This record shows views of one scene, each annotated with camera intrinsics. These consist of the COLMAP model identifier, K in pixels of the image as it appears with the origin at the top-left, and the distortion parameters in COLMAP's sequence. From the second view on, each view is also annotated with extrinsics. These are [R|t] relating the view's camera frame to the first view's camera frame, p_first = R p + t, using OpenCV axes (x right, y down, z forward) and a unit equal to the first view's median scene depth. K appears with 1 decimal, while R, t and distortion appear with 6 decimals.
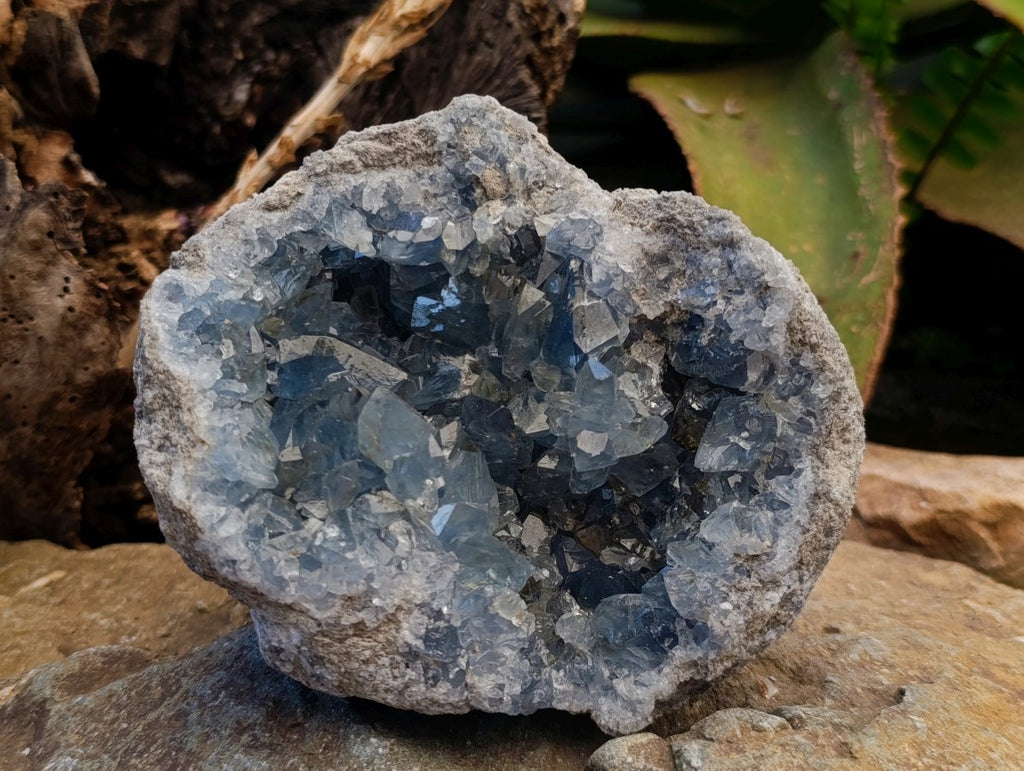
lens RADIAL K [[1459.5, 0, 516.5], [0, 1459.5, 376.8], [0, 0, 1]] dist [0.304885, -1.525566]
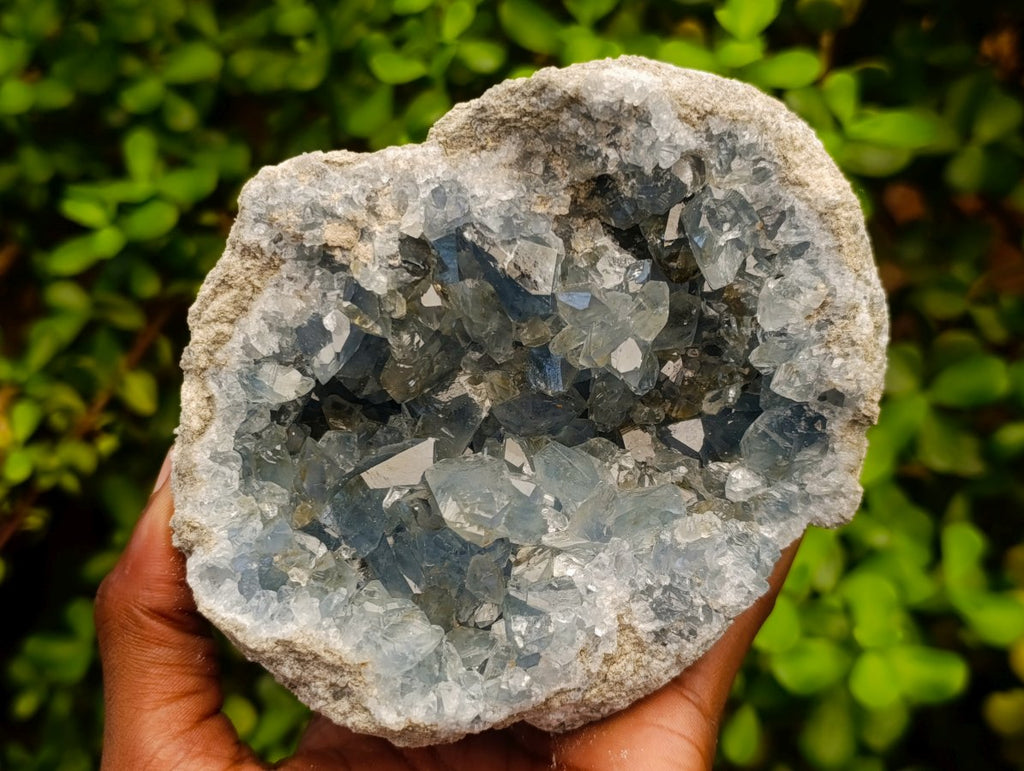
lens RADIAL K [[1485.6, 0, 515.0], [0, 1485.6, 381.2], [0, 0, 1]] dist [0.282864, -1.478553]
pose [[0.672817, -0.738036, -0.051183, 0.039403], [0.727201, 0.647049, 0.229142, -0.214303], [-0.135997, -0.191391, 0.972046, 0.060446]]
